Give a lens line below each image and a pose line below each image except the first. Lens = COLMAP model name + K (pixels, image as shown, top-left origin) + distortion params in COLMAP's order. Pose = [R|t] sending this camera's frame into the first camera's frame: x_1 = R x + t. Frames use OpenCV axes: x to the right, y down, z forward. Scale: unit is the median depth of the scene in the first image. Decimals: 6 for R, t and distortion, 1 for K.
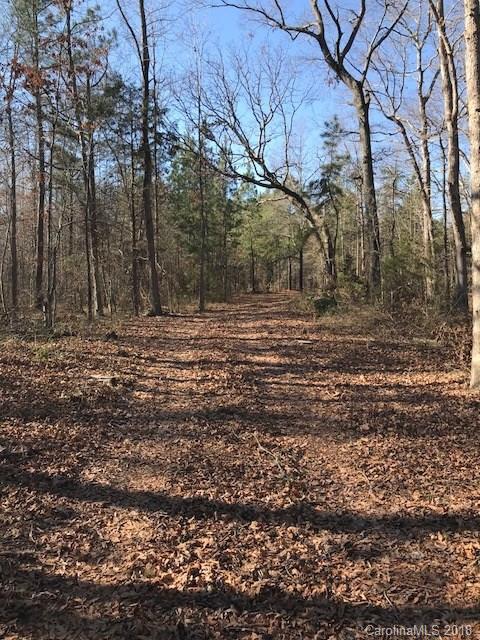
lens RADIAL K [[518.0, 0, 240.0], [0, 518.0, 320.0], [0, 0, 1]] dist [0.010150, 0.004667]
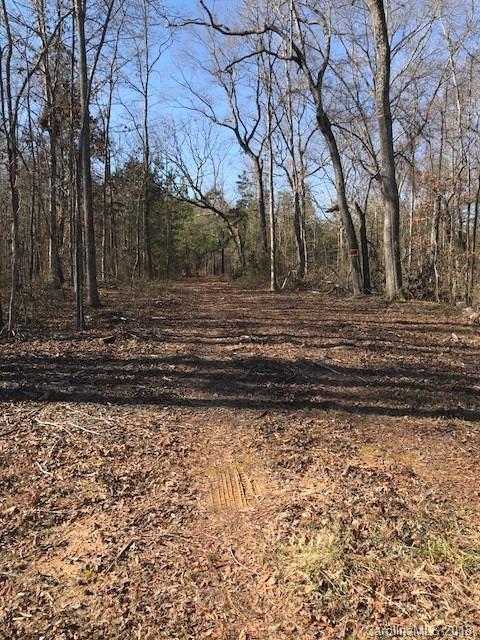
lens RADIAL K [[518.0, 0, 240.0], [0, 518.0, 320.0], [0, 0, 1]] dist [0.010150, 0.004667]
pose [[0.987180, -0.000426, 0.159613, -0.103405], [-0.002541, 0.999828, 0.018386, 0.069587], [-0.159593, -0.018556, 0.987008, -0.689555]]
